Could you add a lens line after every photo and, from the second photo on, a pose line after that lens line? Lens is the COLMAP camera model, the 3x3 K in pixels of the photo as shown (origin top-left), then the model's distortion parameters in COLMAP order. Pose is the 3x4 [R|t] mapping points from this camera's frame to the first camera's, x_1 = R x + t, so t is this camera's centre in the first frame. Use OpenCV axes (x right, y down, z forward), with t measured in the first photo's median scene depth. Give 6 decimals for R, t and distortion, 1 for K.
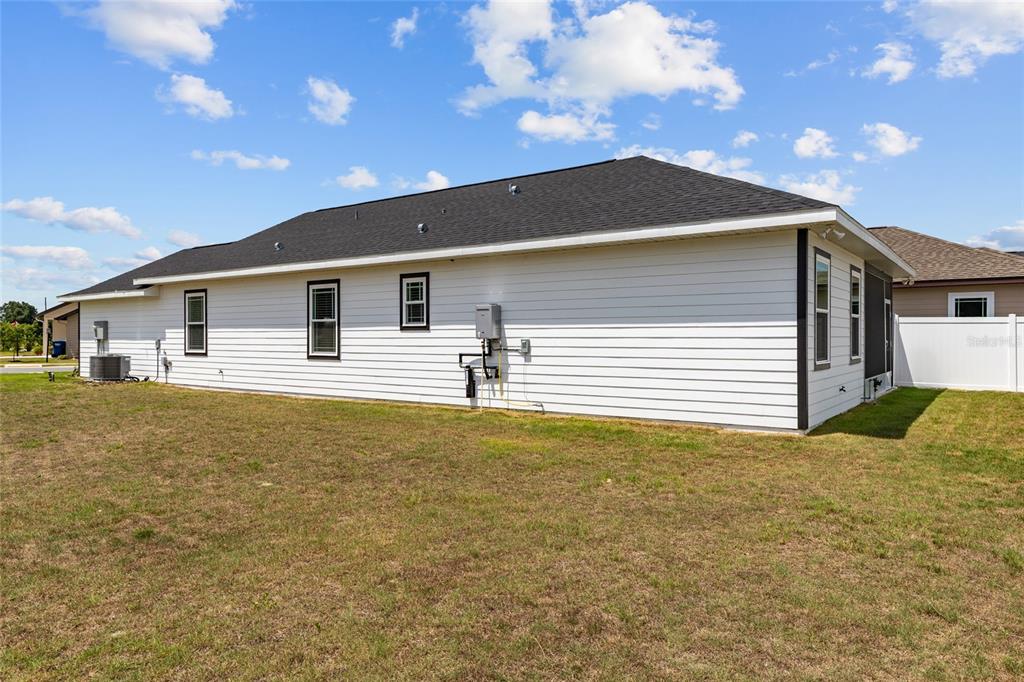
lens RADIAL K [[685.9, 0, 512.5], [0, 685.9, 340.9], [0, 0, 1]] dist [-0.002256, 0.000083]
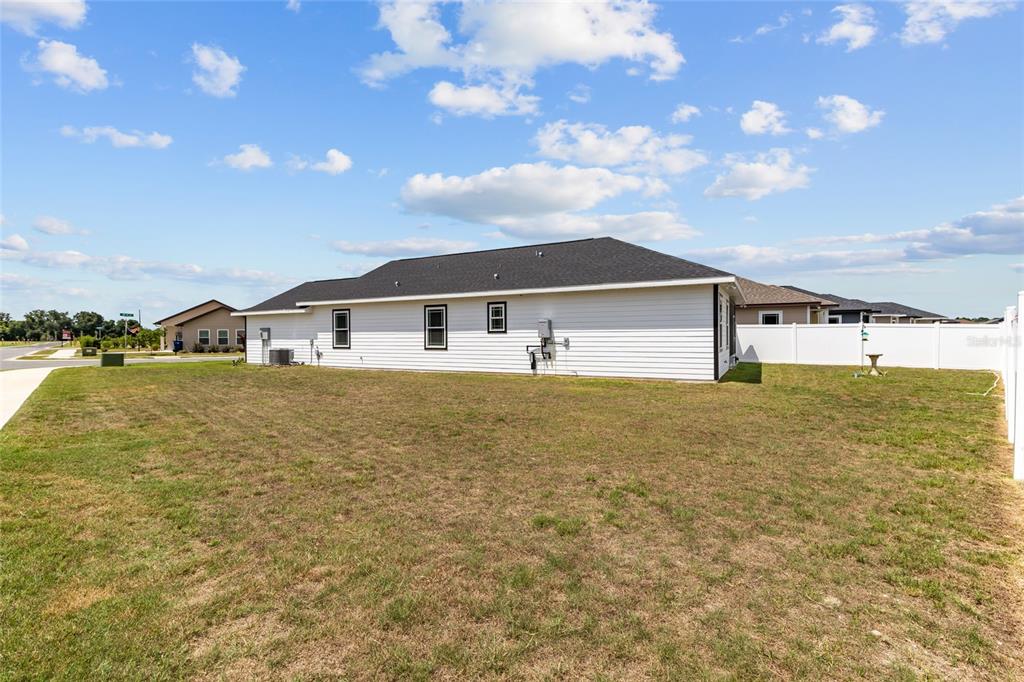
lens RADIAL K [[468.9, 0, 511.3], [0, 468.9, 337.5], [0, 0, 1]] dist [0.002875, 0.000118]
pose [[0.992489, -0.005493, 0.122209, -0.259086], [0.005804, 0.999981, -0.002185, -0.000927], [-0.122195, 0.002878, 0.992502, -0.241399]]
